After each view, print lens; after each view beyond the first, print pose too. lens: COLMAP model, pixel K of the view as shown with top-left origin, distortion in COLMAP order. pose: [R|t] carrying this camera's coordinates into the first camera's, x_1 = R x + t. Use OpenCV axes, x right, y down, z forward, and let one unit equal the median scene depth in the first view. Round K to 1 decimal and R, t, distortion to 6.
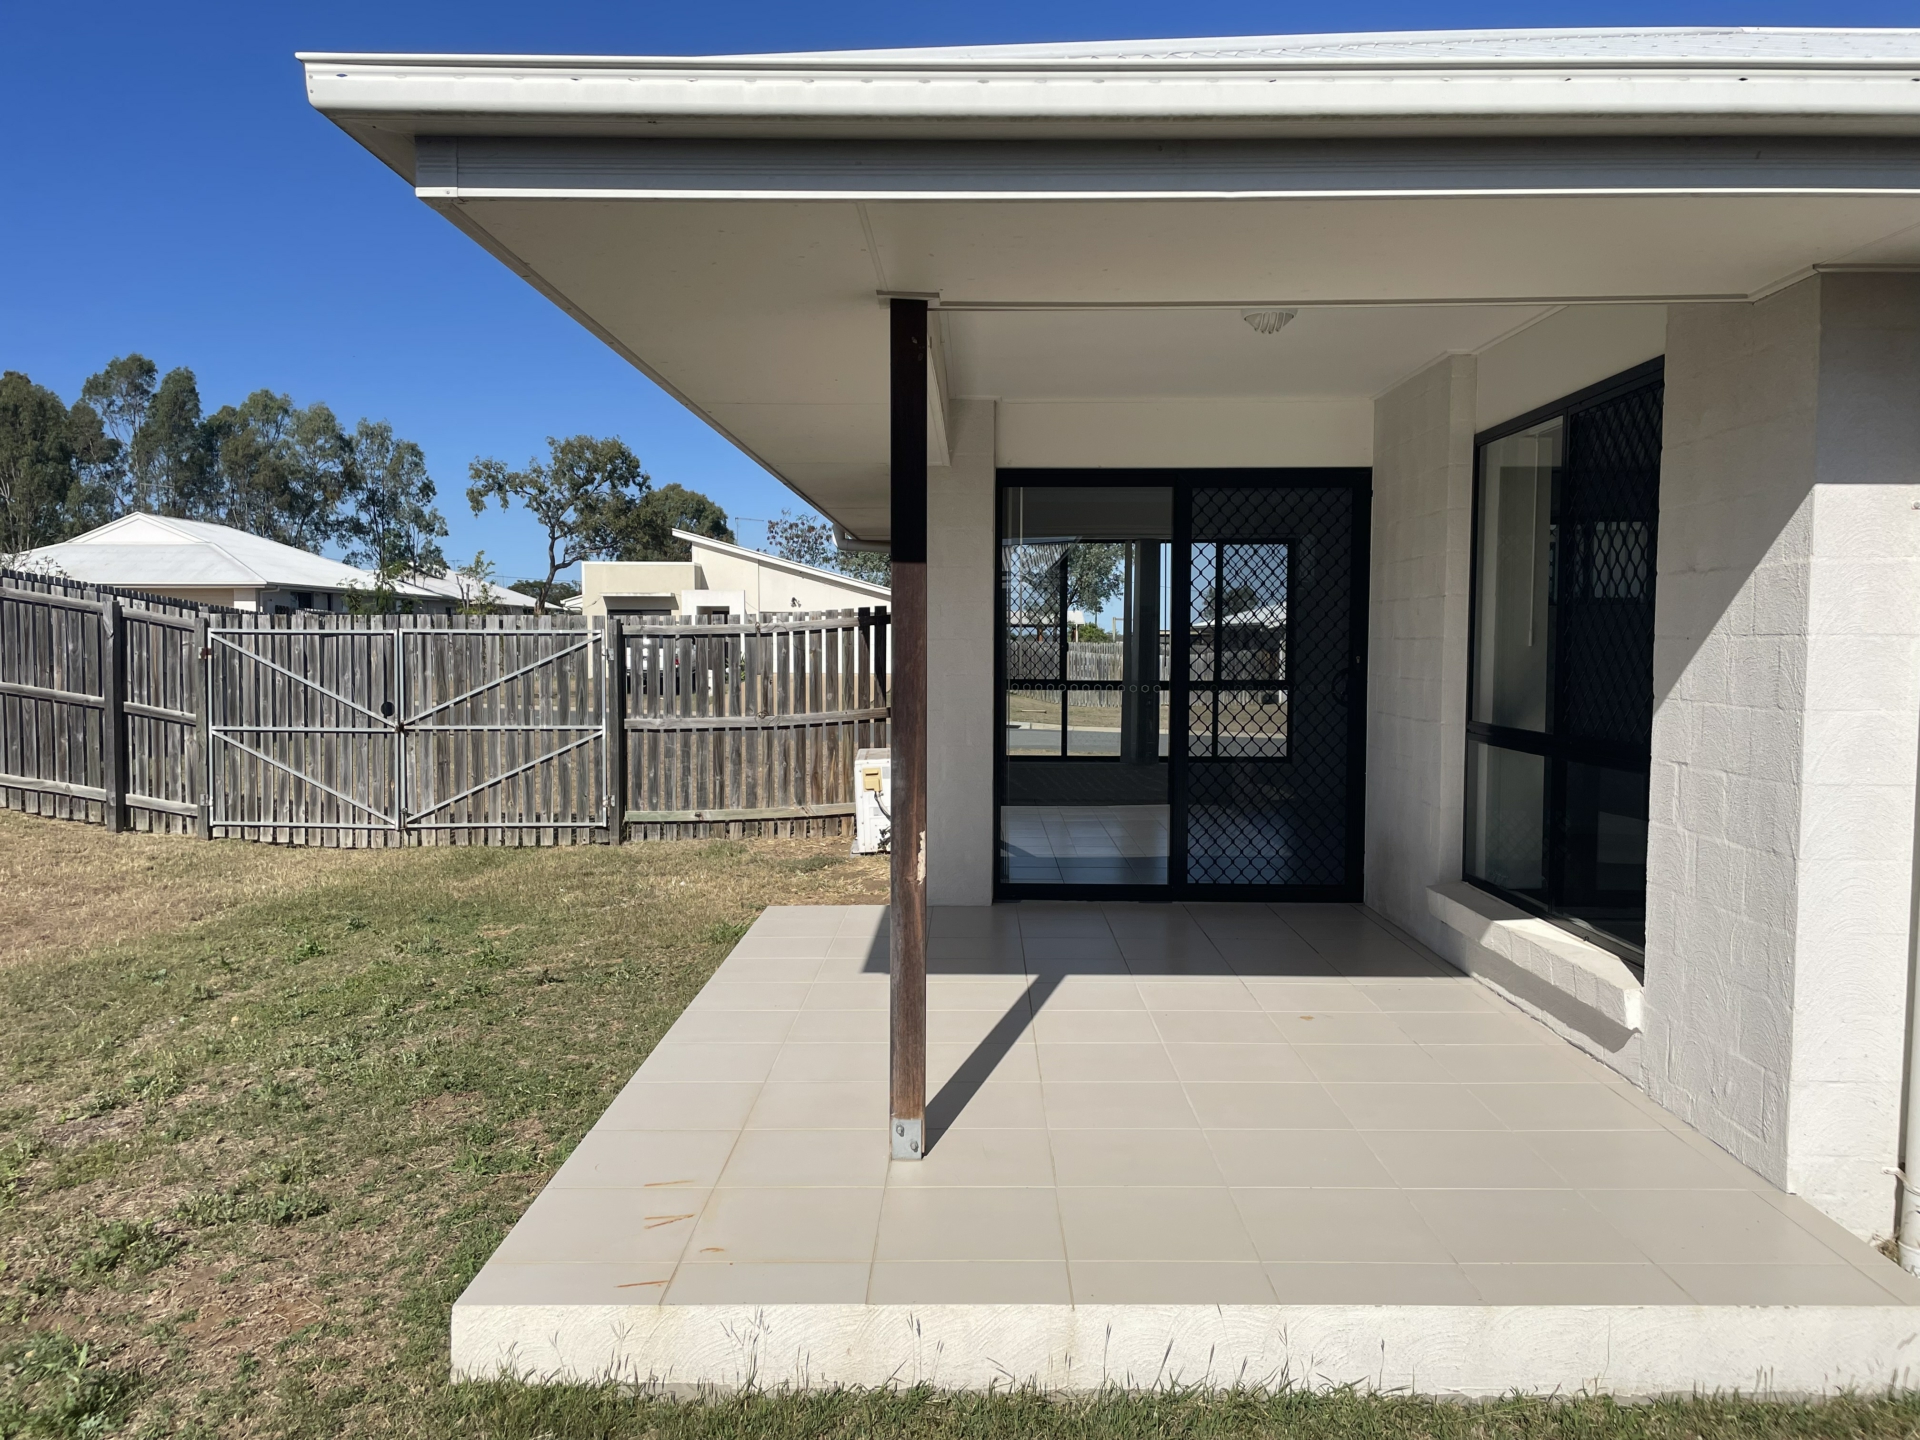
lens RADIAL K [[1429.3, 0, 965.4], [0, 1429.3, 722.8], [0, 0, 1]] dist [0.120571, -0.162174]
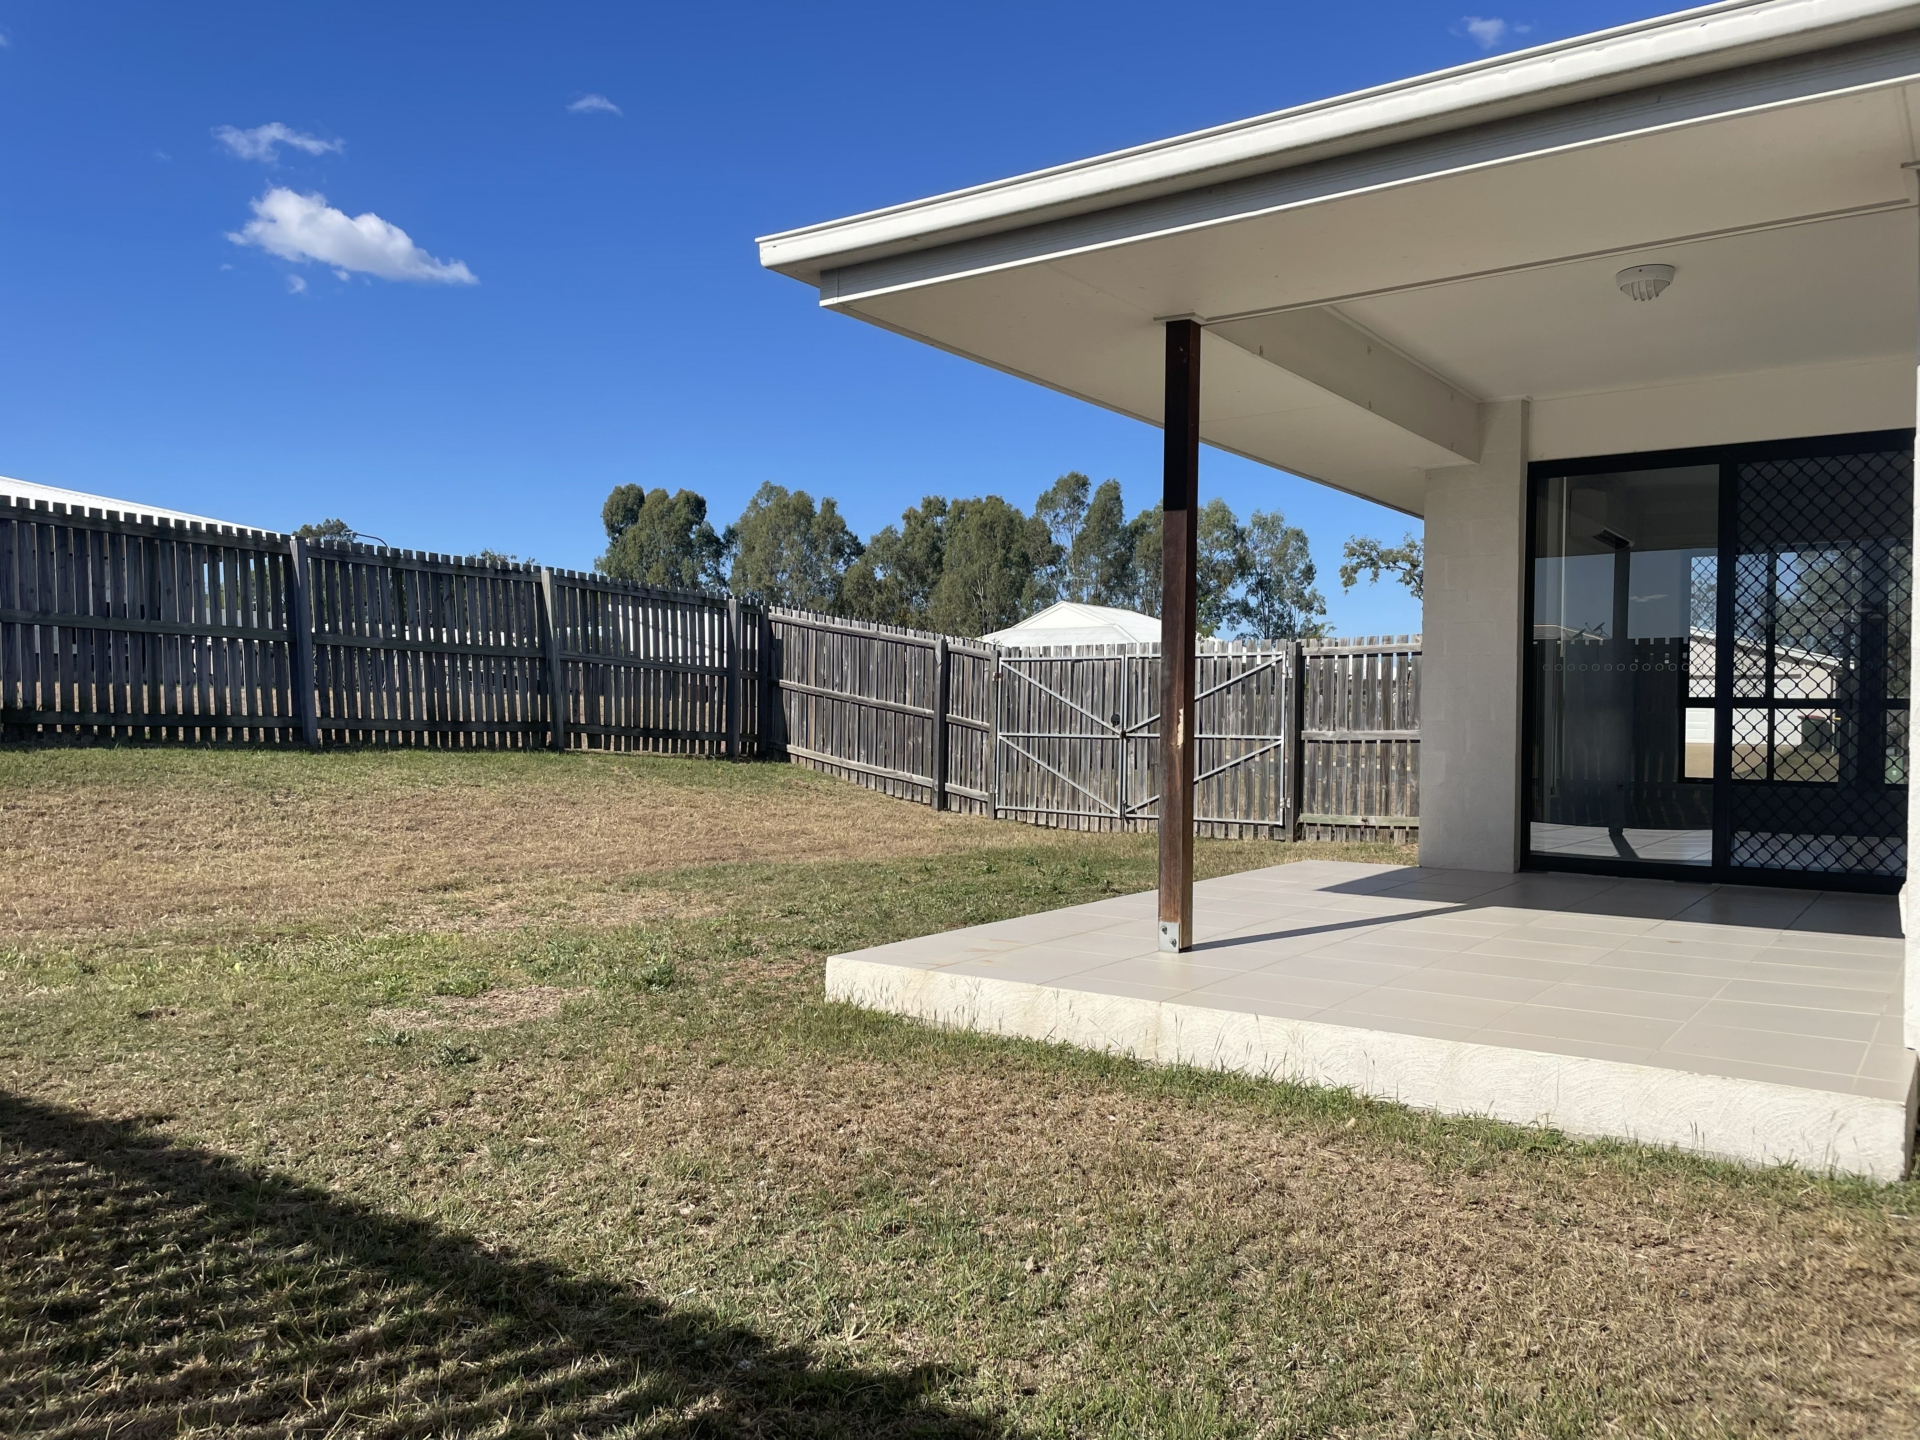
lens RADIAL K [[1429.3, 0, 965.4], [0, 1429.3, 722.8], [0, 0, 1]] dist [0.120571, -0.162174]
pose [[0.826027, 0.008705, -0.563563, 0.177231], [-0.039378, 0.998329, -0.042297, 0.048591], [0.562253, 0.057130, 0.824989, -0.071905]]
